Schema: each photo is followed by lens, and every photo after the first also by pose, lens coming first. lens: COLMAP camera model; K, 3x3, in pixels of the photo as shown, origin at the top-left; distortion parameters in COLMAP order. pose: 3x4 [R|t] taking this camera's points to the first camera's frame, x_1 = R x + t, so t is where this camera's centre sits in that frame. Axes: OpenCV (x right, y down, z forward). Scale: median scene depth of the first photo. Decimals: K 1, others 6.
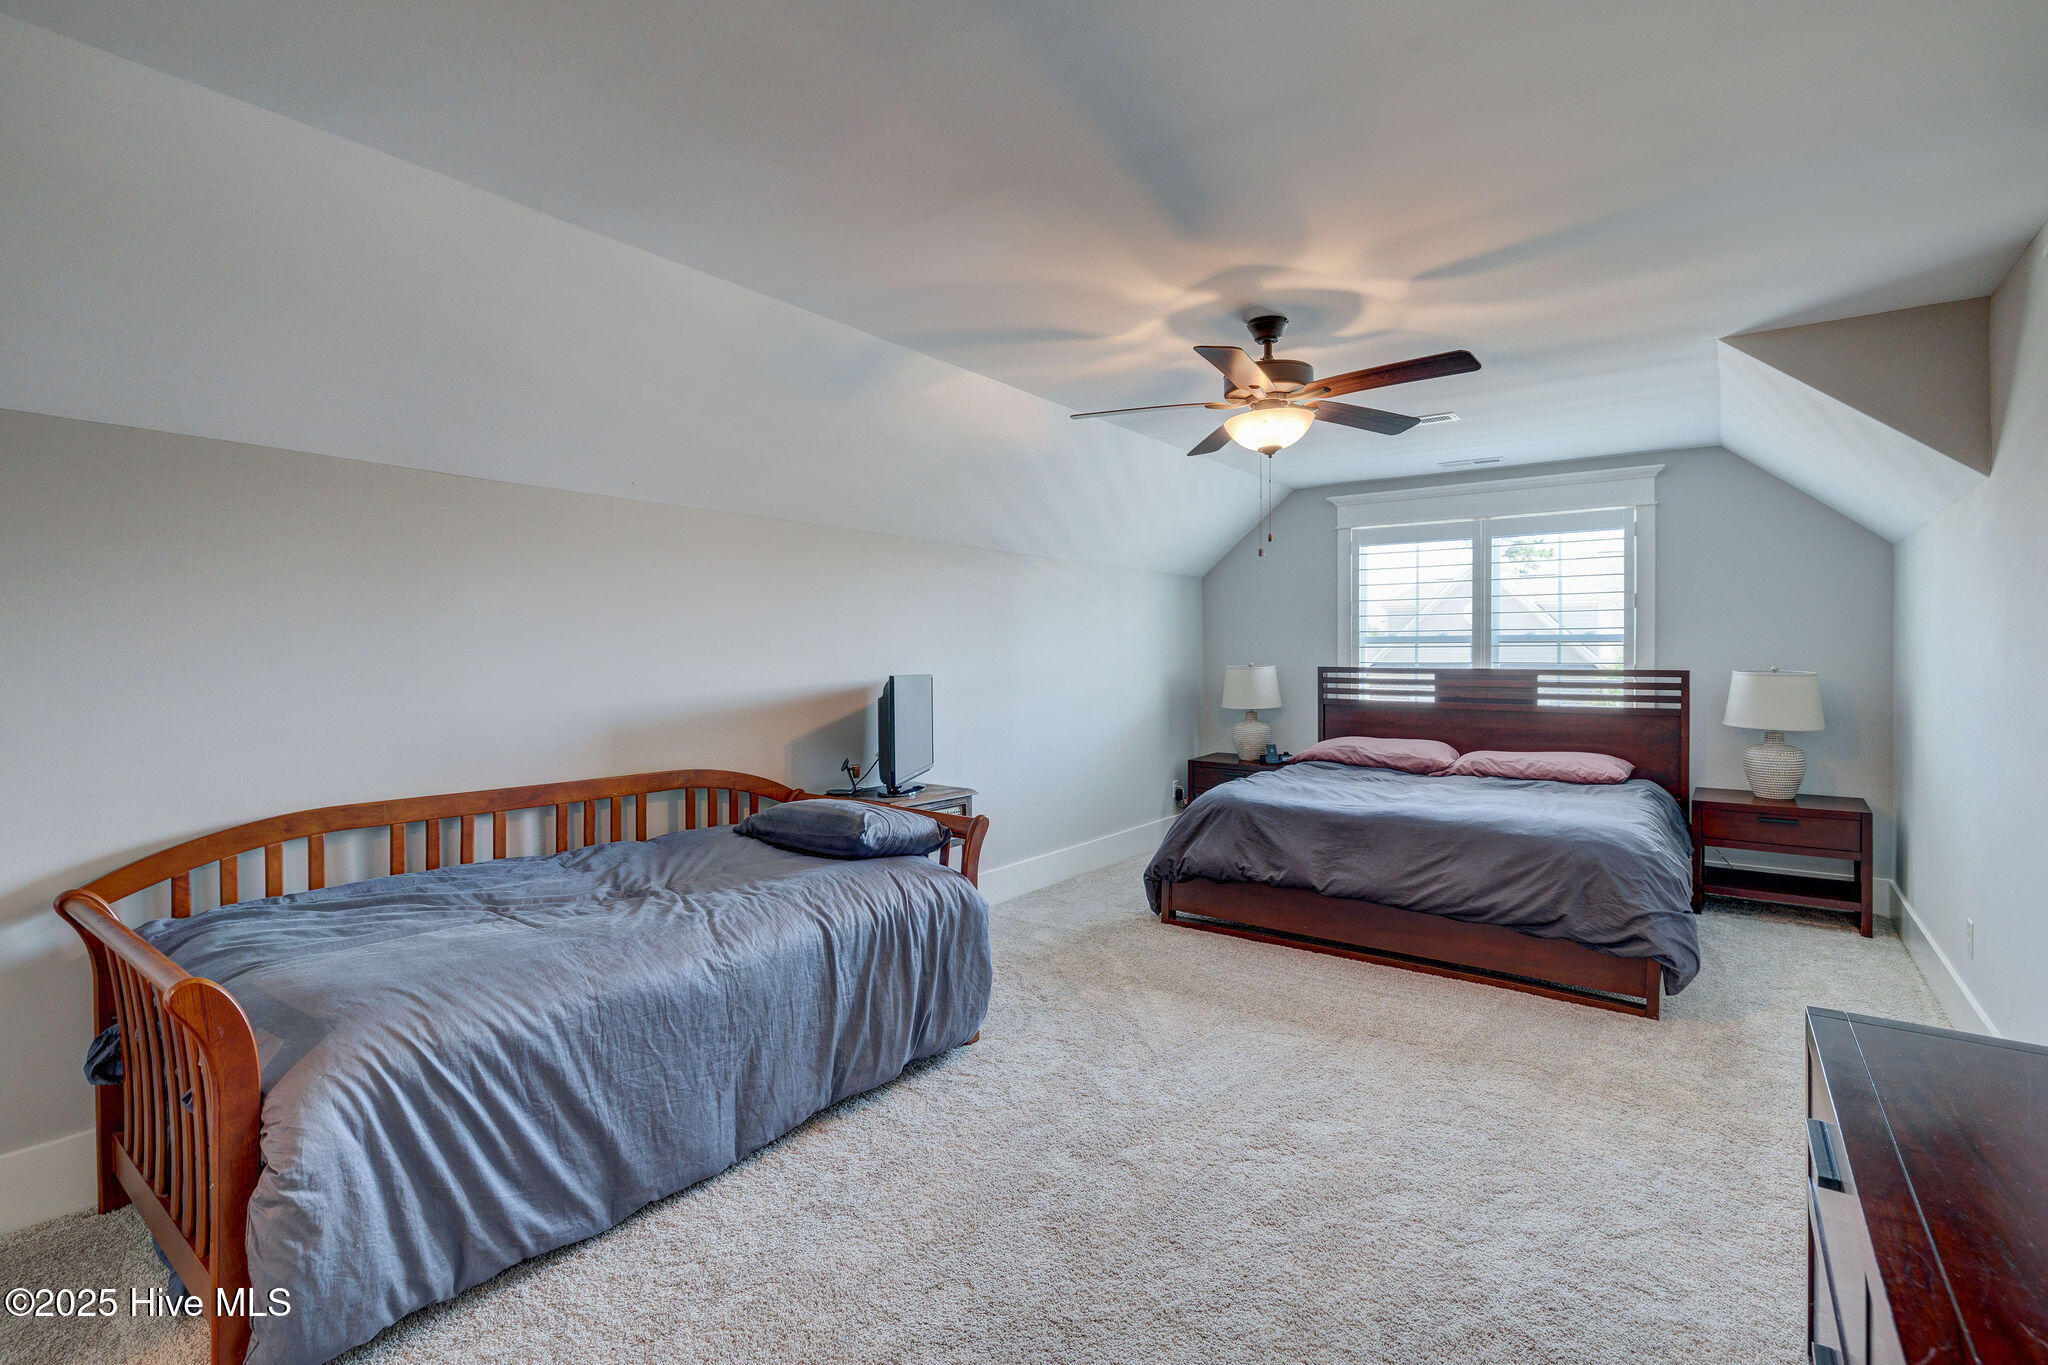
lens RADIAL K [[967.2, 0, 998.7], [0, 967.2, 658.0], [0, 0, 1]] dist [-0.016249, 0.000341]
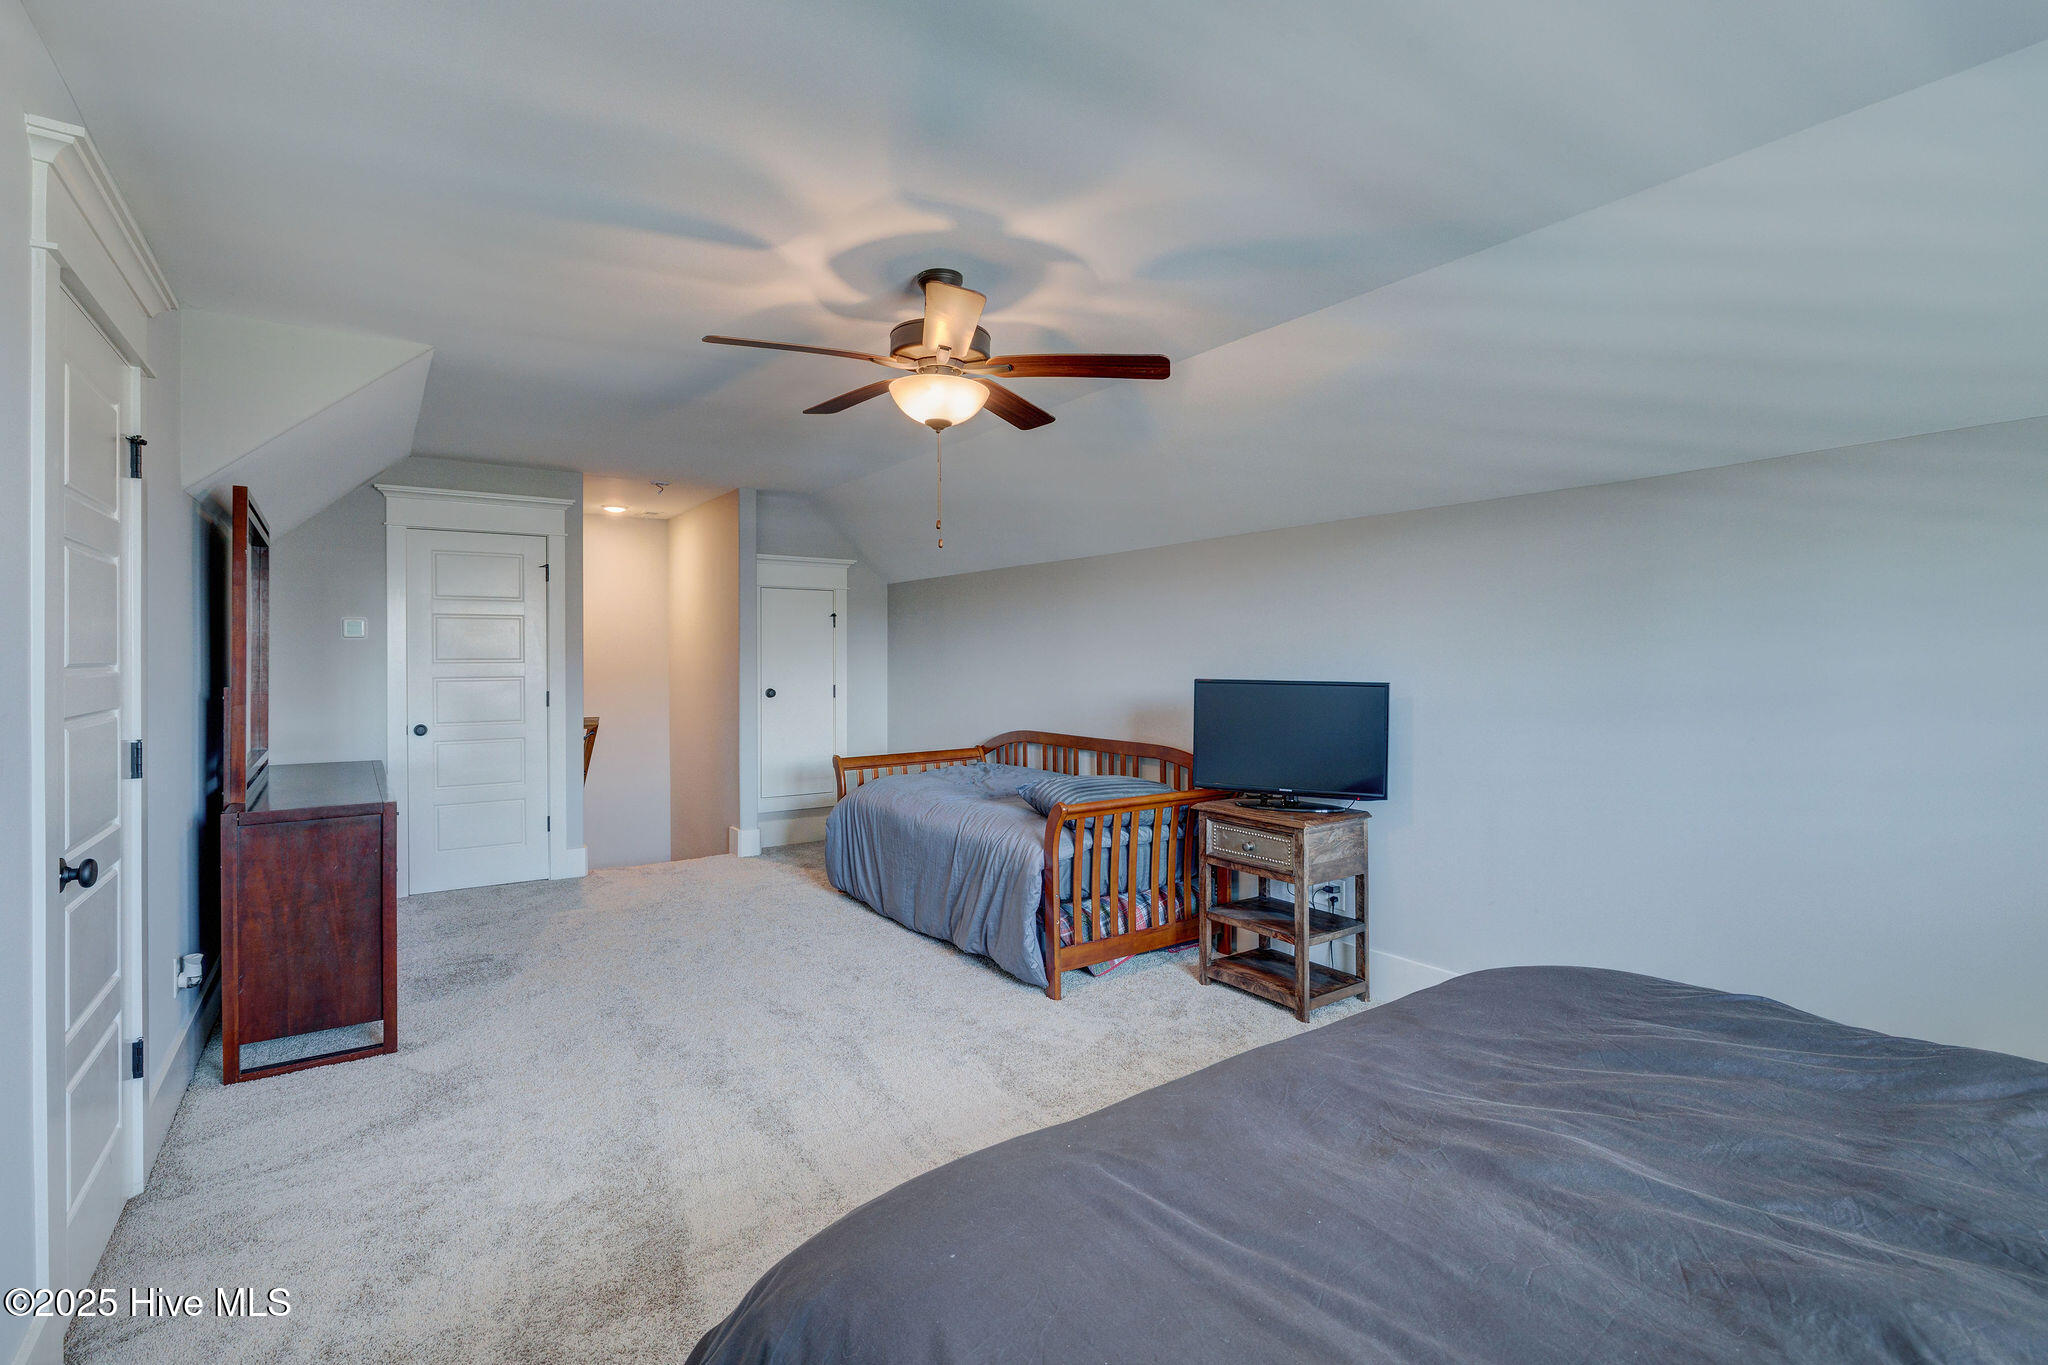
lens RADIAL K [[967.2, 0, 998.7], [0, 967.2, 658.0], [0, 0, 1]] dist [-0.016249, 0.000341]
pose [[-0.334595, 0.000931, -0.942362, 1.192681], [0.004813, 0.999988, -0.000721, -0.003122], [0.942350, -0.004777, -0.334595, 1.477729]]
